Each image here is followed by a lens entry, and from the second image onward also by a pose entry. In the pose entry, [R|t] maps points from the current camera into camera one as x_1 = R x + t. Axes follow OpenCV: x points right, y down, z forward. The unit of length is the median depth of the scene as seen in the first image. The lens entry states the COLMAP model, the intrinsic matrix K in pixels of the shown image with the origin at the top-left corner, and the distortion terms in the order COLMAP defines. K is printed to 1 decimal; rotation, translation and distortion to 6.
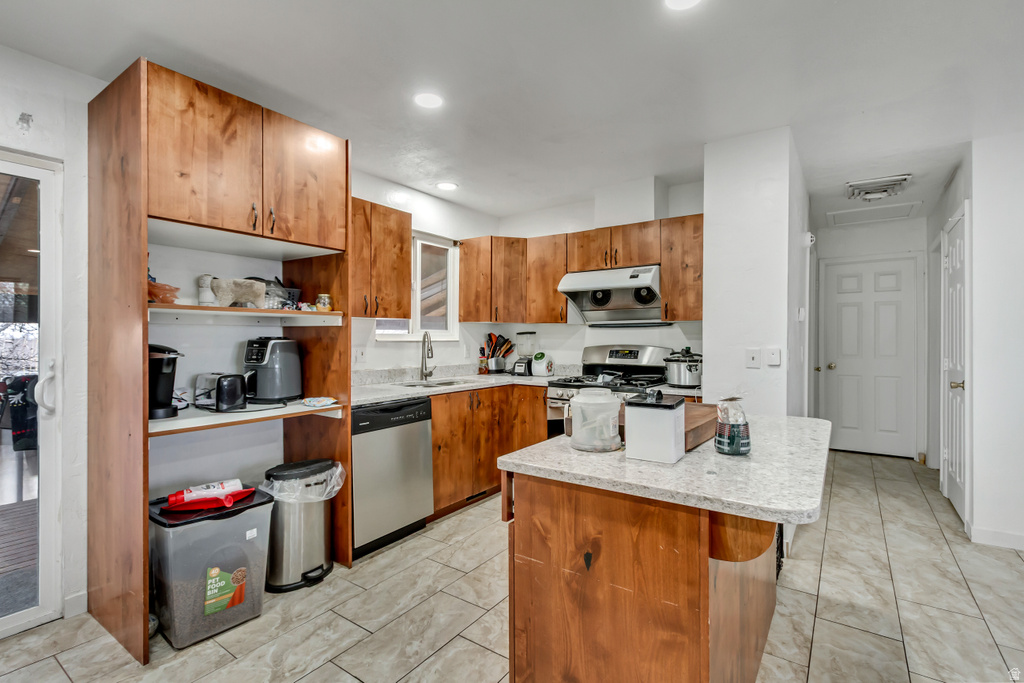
lens RADIAL K [[476.1, 0, 509.9], [0, 476.1, 339.6], [0, 0, 1]] dist [0.003160, 0.000244]
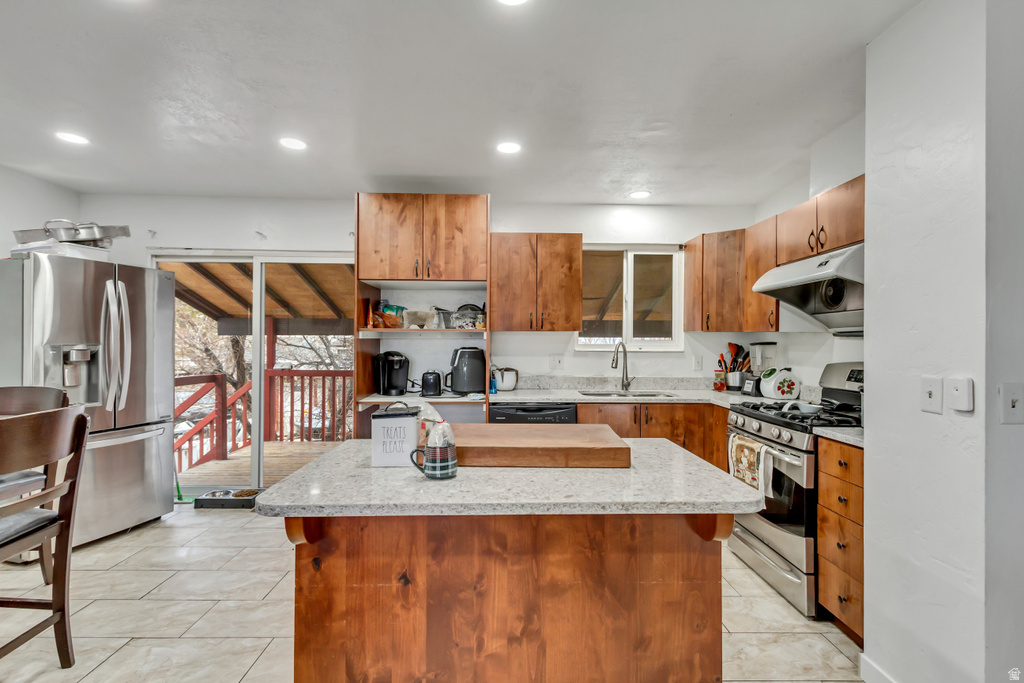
lens RADIAL K [[476.1, 0, 508.7], [0, 476.1, 341.1], [0, 0, 1]] dist [0.003160, 0.000244]
pose [[0.589312, 0.000967, -0.807905, 0.497589], [-0.007875, 0.999959, -0.004547, -0.012484], [0.807867, 0.009041, 0.589295, 0.199936]]
